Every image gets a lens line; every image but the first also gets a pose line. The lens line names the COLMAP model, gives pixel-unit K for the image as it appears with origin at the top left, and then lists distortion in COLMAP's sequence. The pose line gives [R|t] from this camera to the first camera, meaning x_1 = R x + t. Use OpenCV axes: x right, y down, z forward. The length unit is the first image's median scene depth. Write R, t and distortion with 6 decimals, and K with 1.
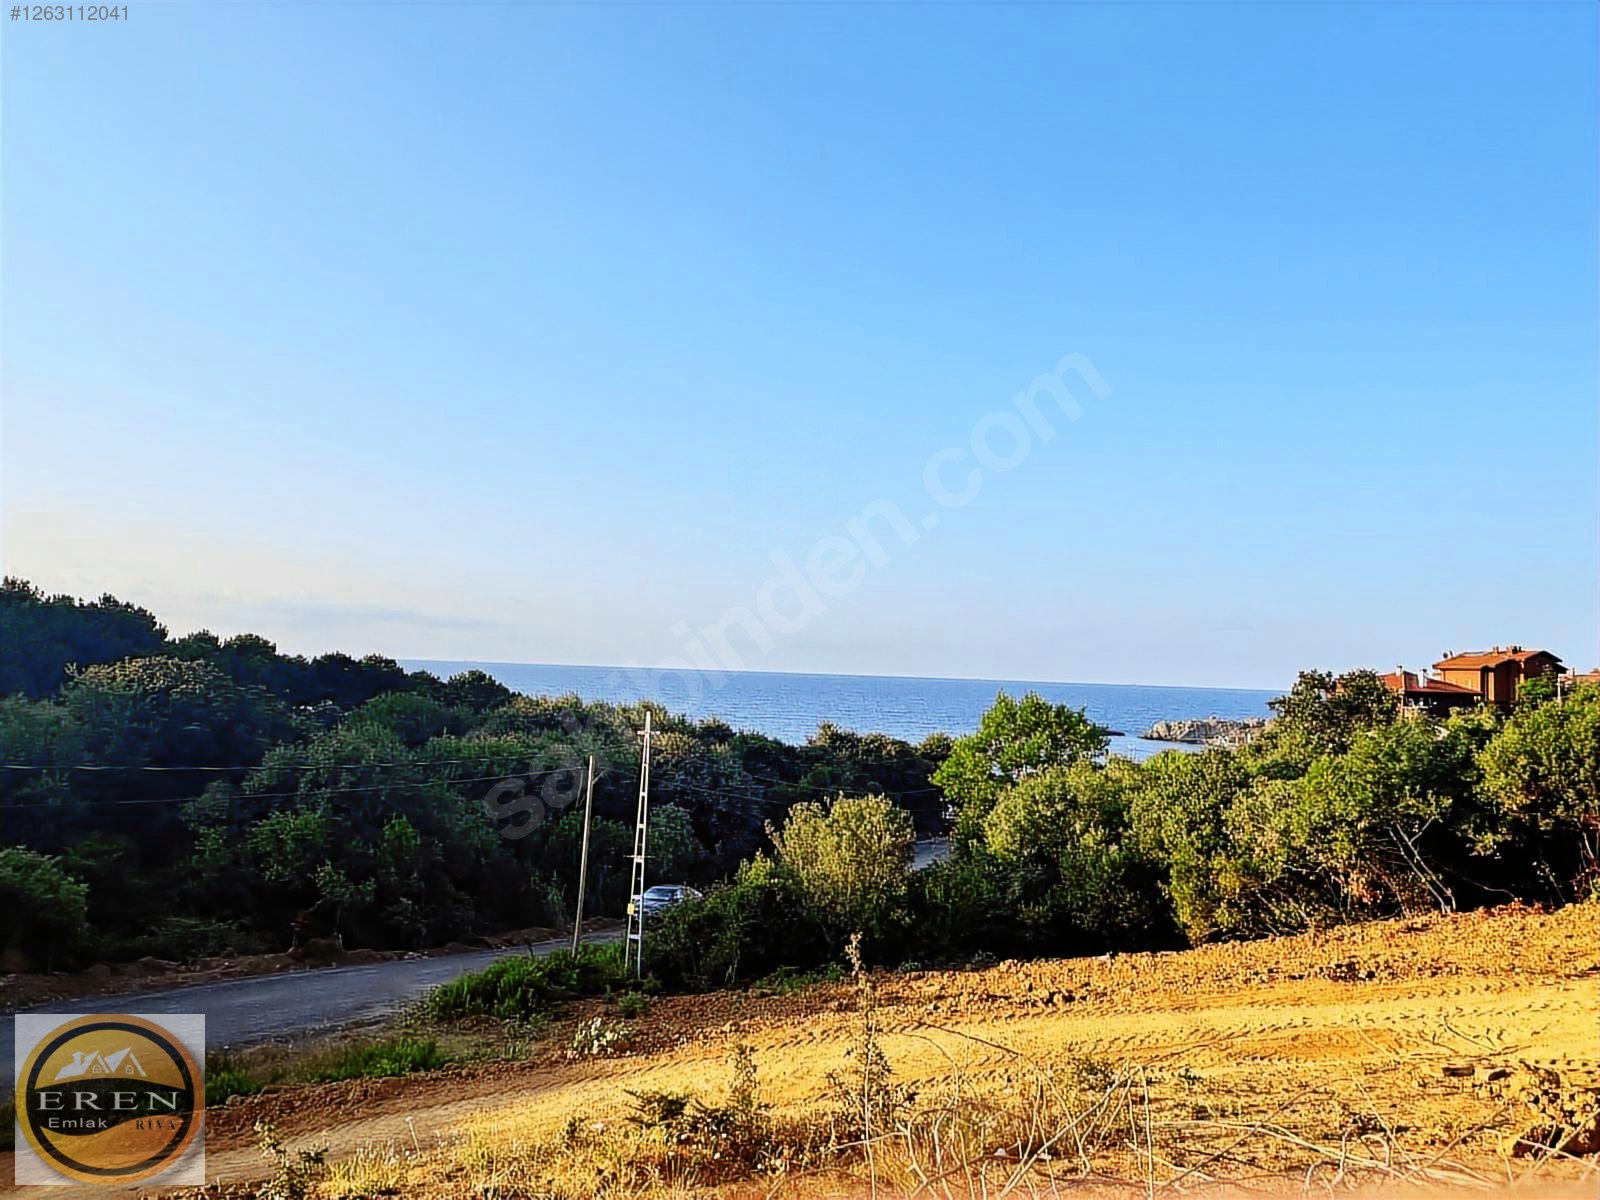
lens RADIAL K [[1129.8, 0, 789.9], [0, 1129.8, 605.2], [0, 0, 1]] dist [0.003622, 0.000978]
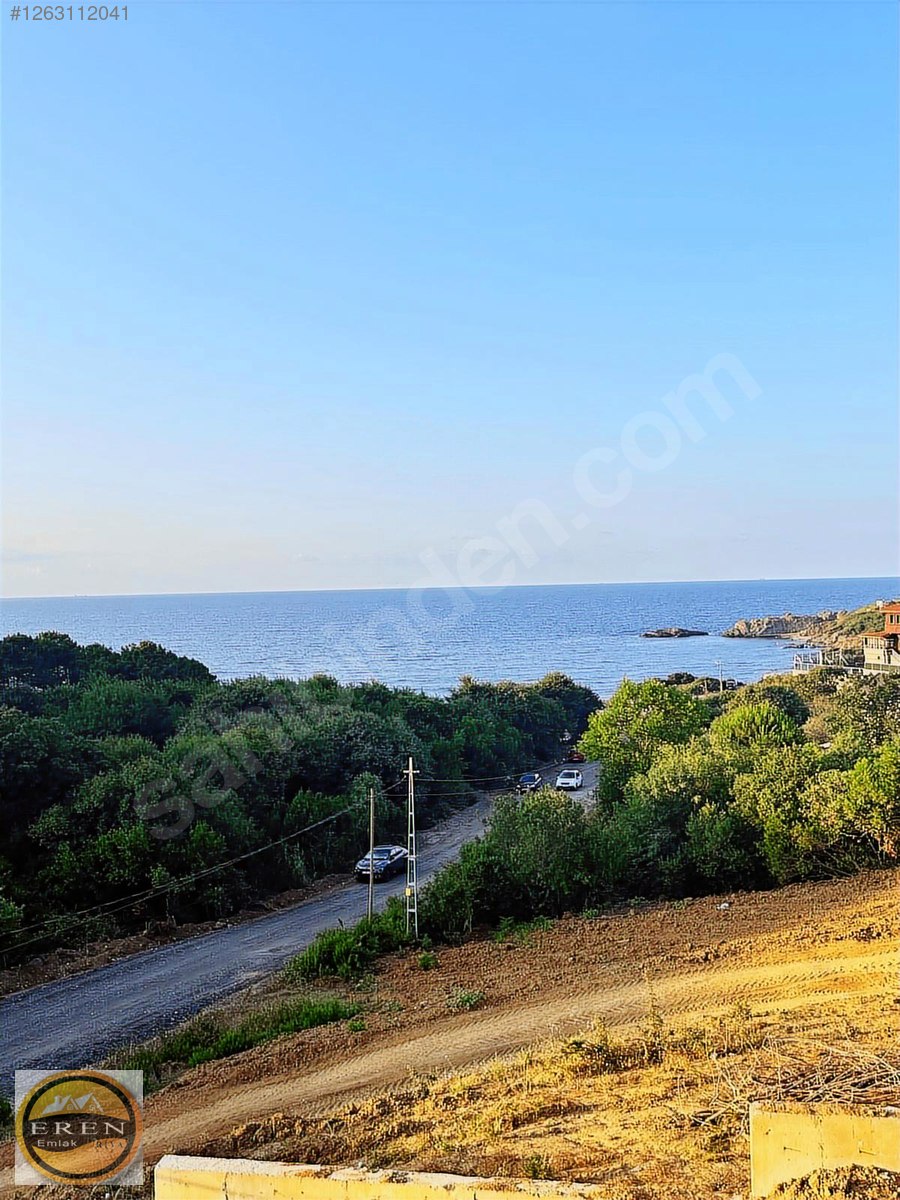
lens RADIAL K [[1068.4, 0, 449.9], [0, 1068.4, 592.7], [0, 0, 1]] dist [0.200858, -0.392356]
pose [[0.996831, -0.057672, 0.054793, -0.124604], [0.053712, 0.996015, 0.071196, -0.196263], [-0.058680, -0.068027, 0.995956, -0.349699]]
